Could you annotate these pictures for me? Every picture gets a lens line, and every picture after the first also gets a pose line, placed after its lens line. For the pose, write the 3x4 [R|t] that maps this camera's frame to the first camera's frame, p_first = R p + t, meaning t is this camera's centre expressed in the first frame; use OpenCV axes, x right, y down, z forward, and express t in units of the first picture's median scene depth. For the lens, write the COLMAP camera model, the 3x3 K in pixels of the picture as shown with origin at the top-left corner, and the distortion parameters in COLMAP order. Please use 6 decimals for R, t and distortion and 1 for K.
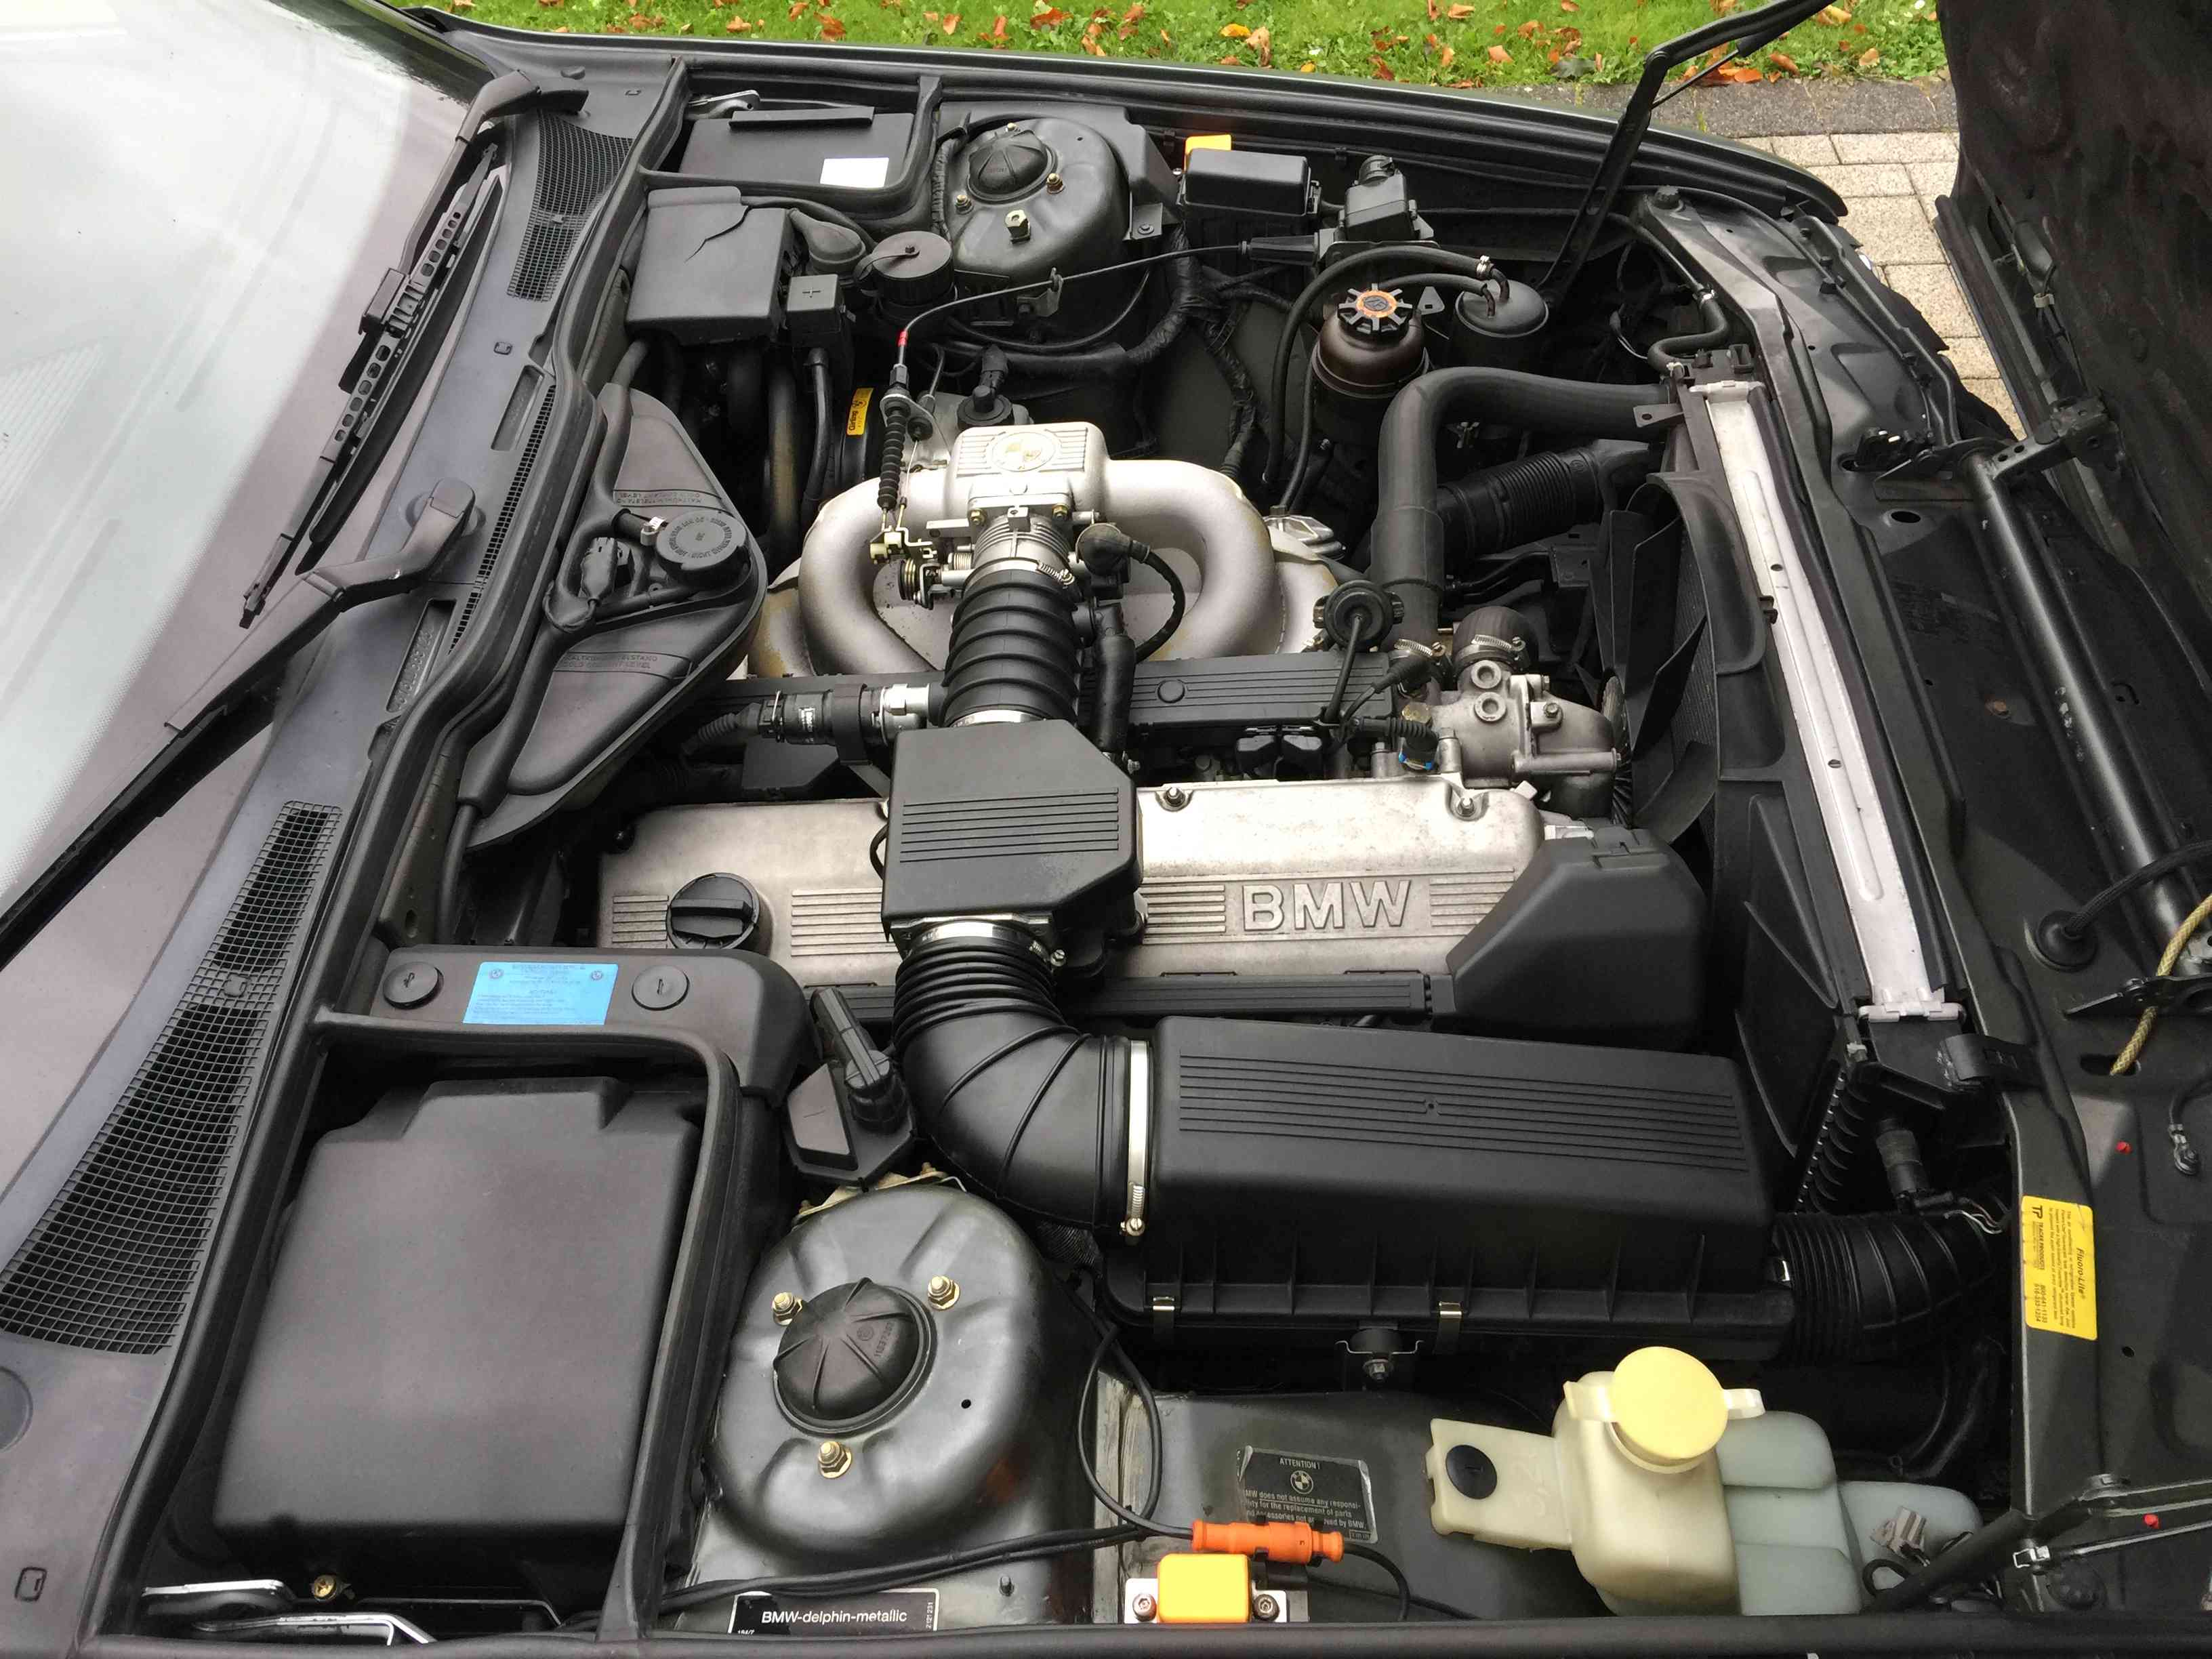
lens RADIAL K [[1878.1, 0, 1112.1], [0, 1878.1, 815.2], [0, 0, 1]] dist [0.036962, -0.070302]
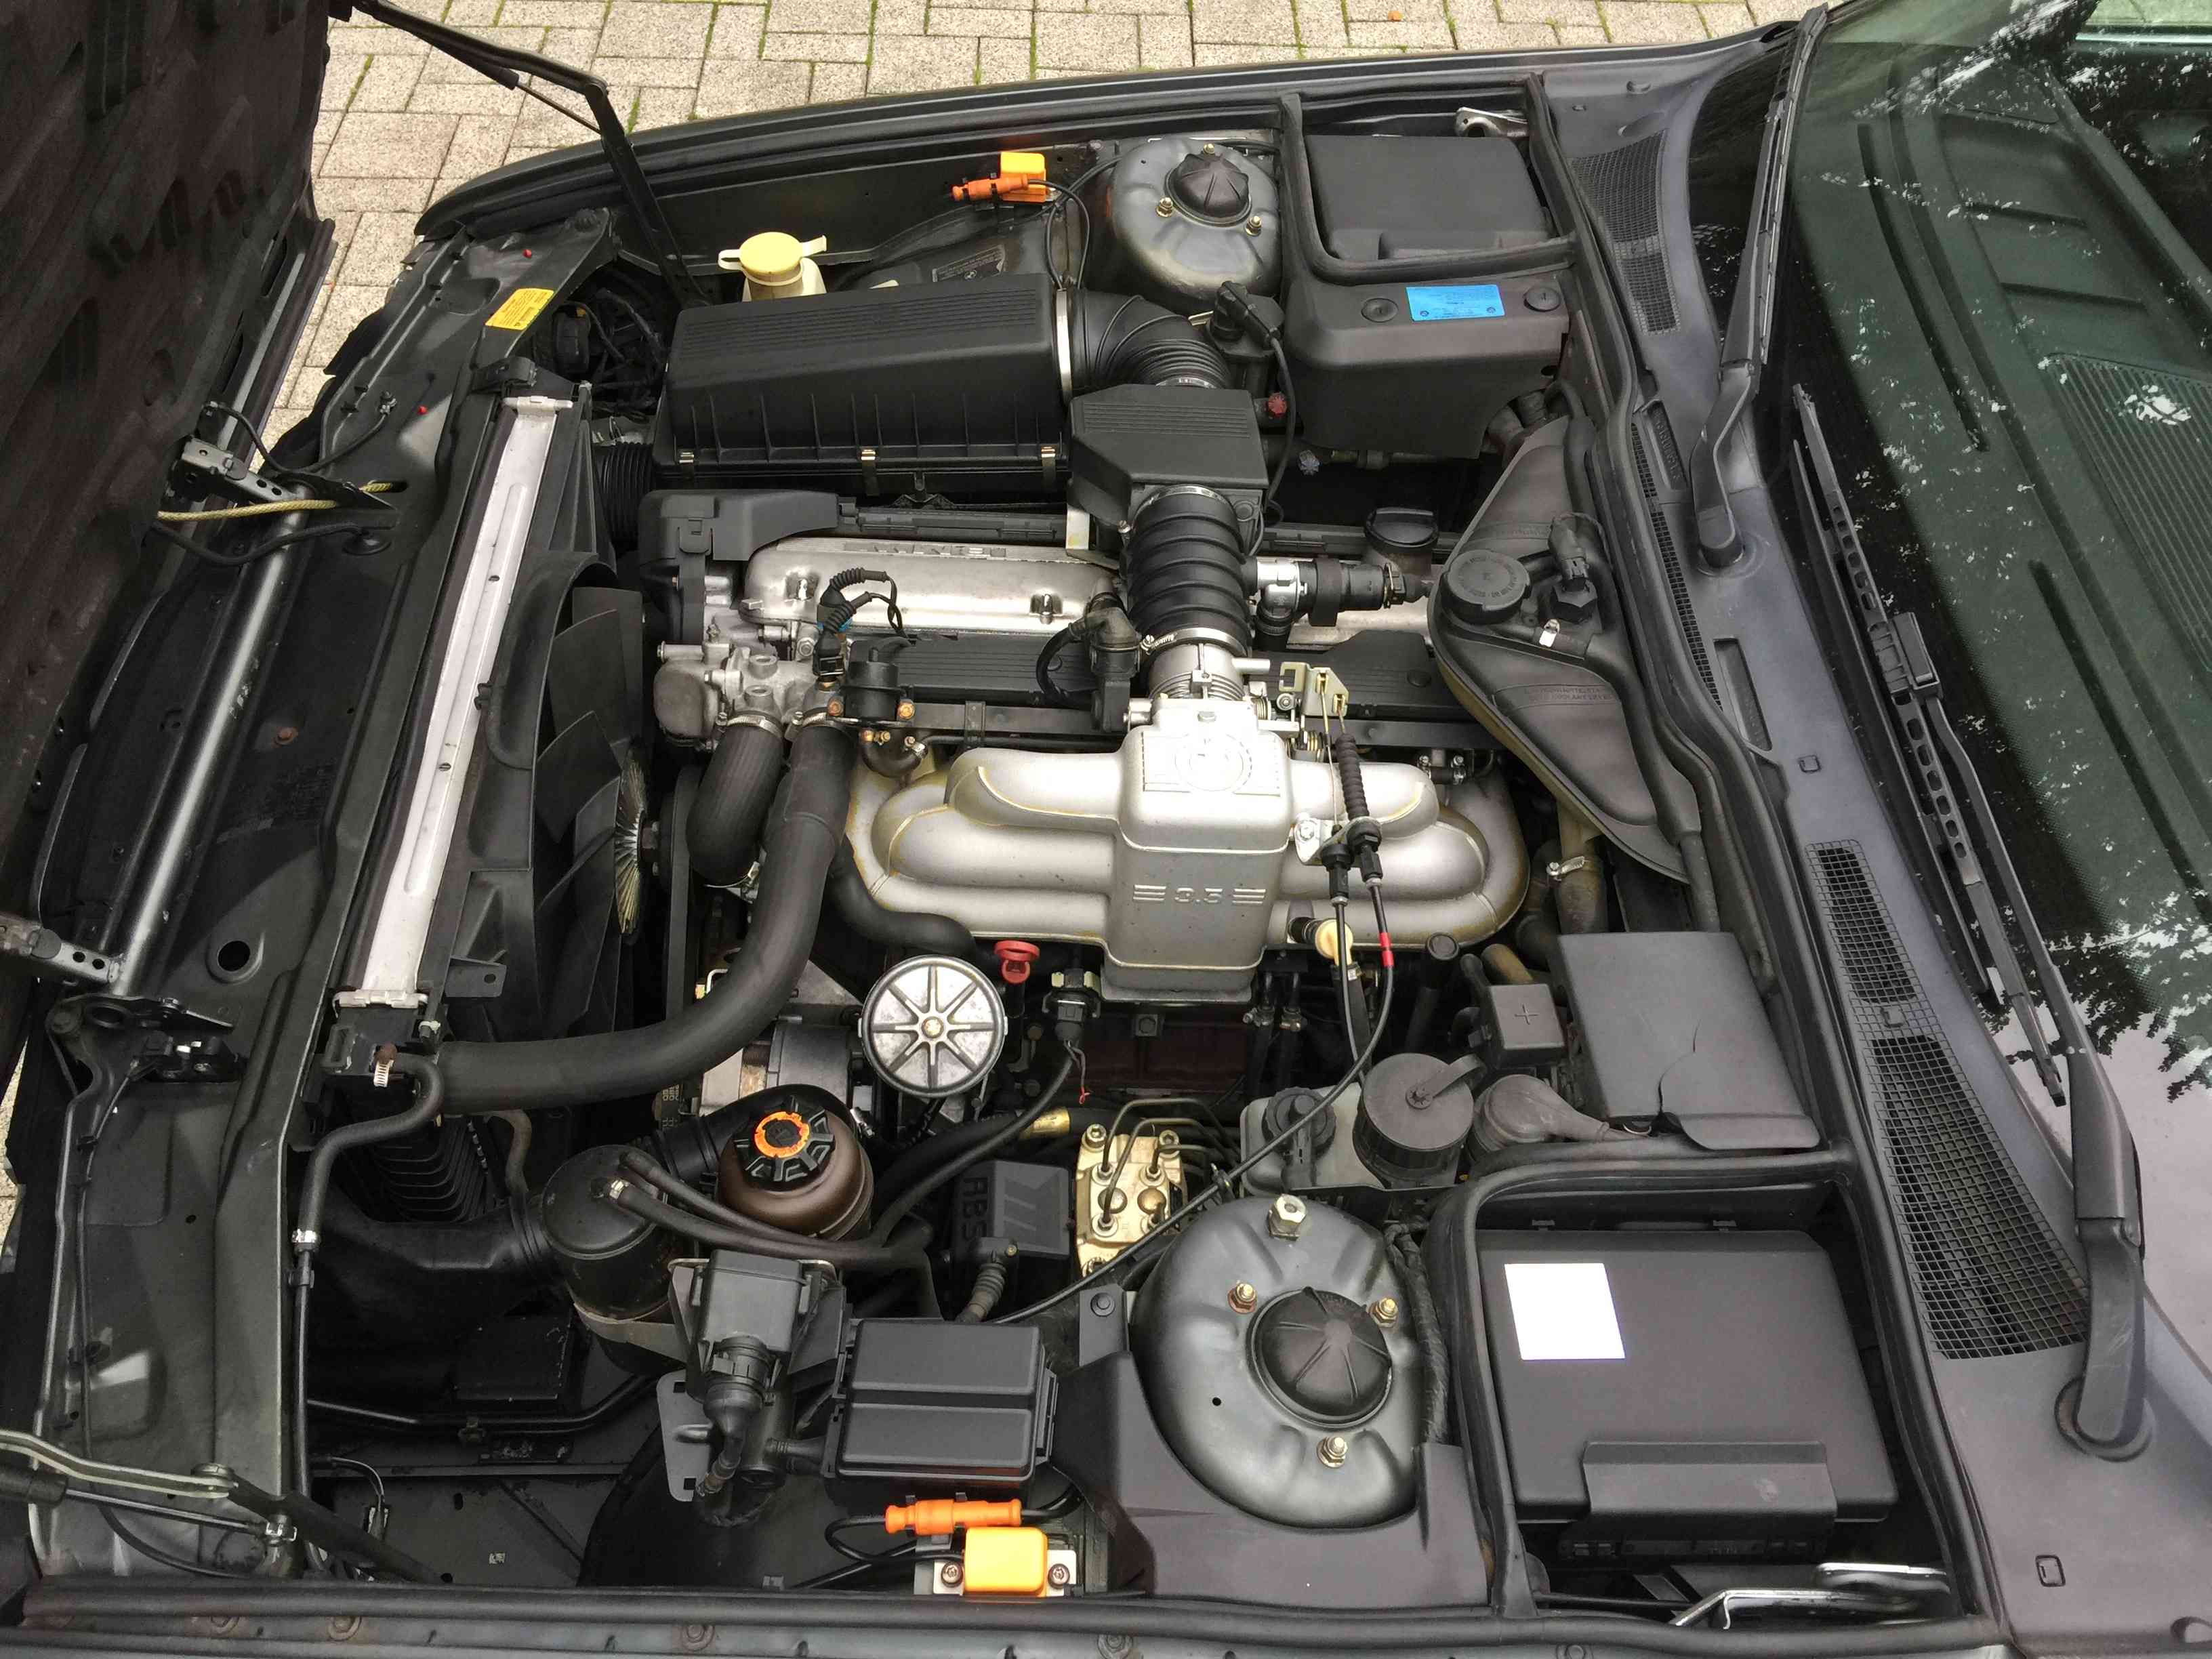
lens RADIAL K [[1879.6, 0, 1106.0], [0, 1879.6, 829.5], [0, 0, 1]] dist [0.036165, -0.071318]
pose [[-0.997876, 0.055527, -0.034057, 0.038594], [-0.042559, -0.159950, 0.986207, -1.236353], [0.049314, 0.985562, 0.161974, 0.956376]]
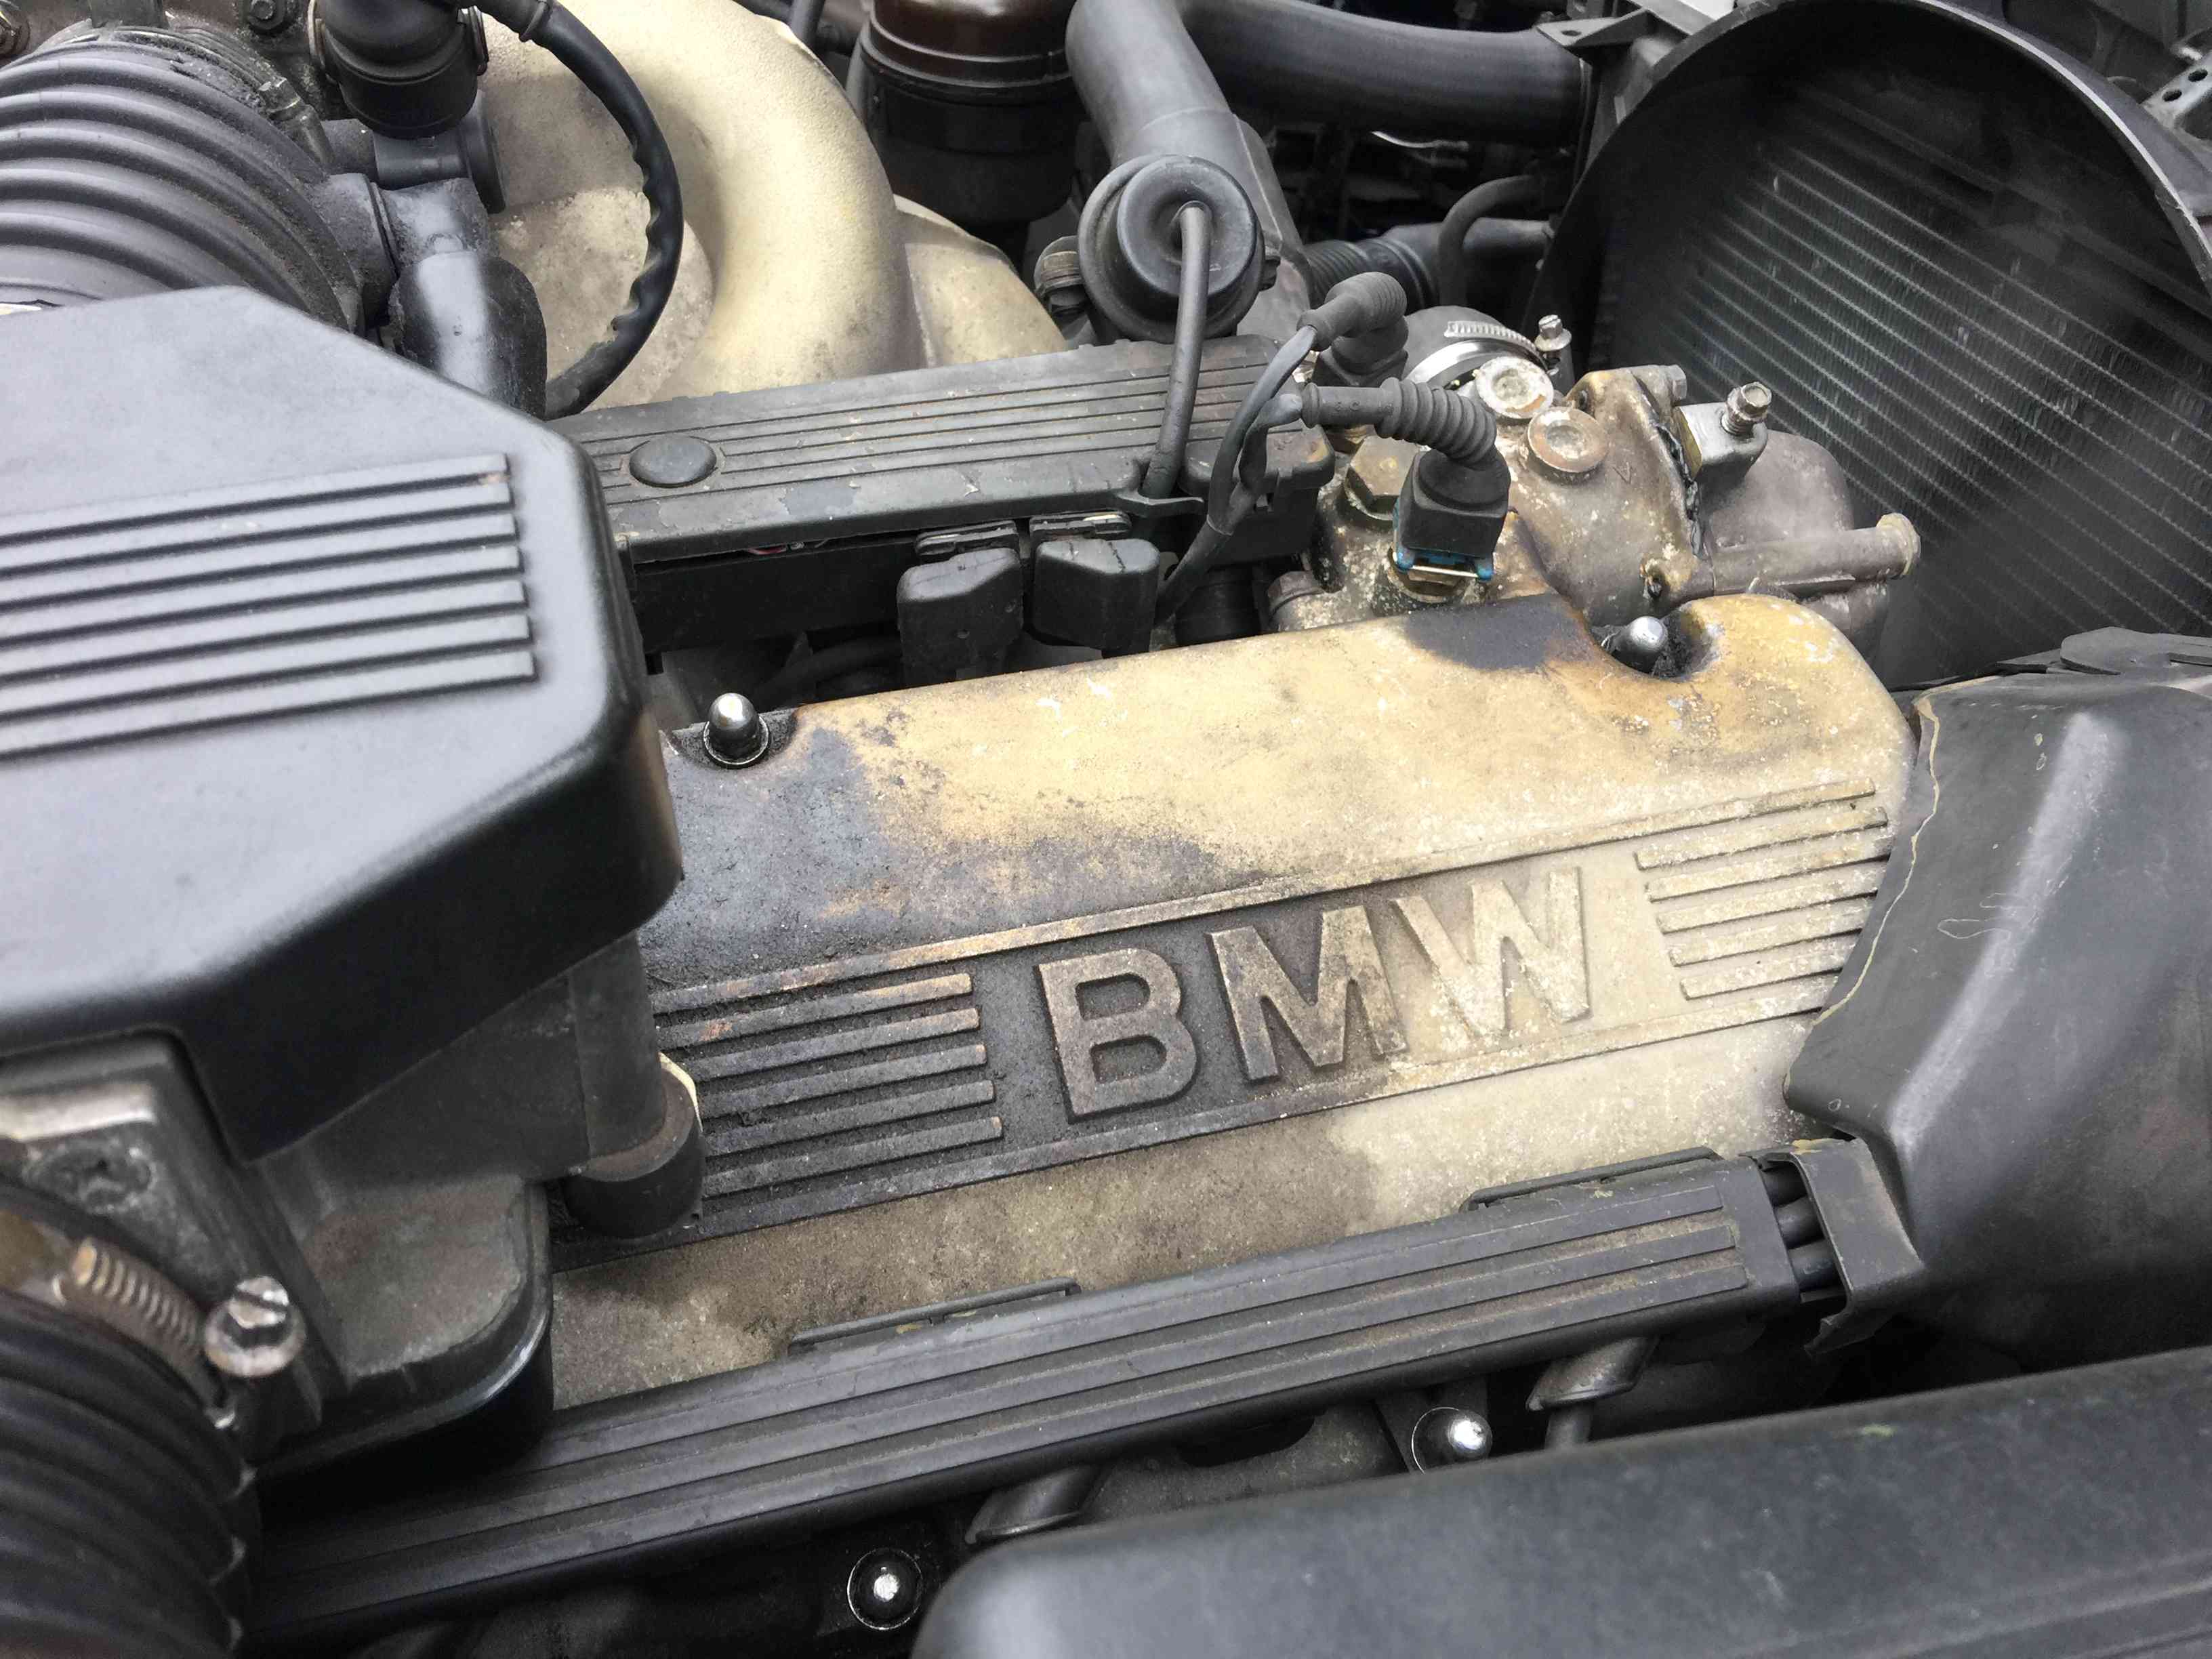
lens RADIAL K [[1879.6, 0, 1106.0], [0, 1879.6, 829.5], [0, 0, 1]] dist [0.036165, -0.071318]
pose [[0.950354, -0.108138, 0.291777, 0.000564], [0.164317, 0.970679, -0.175450, 0.066407], [-0.264248, 0.214684, 0.940257, 0.705783]]
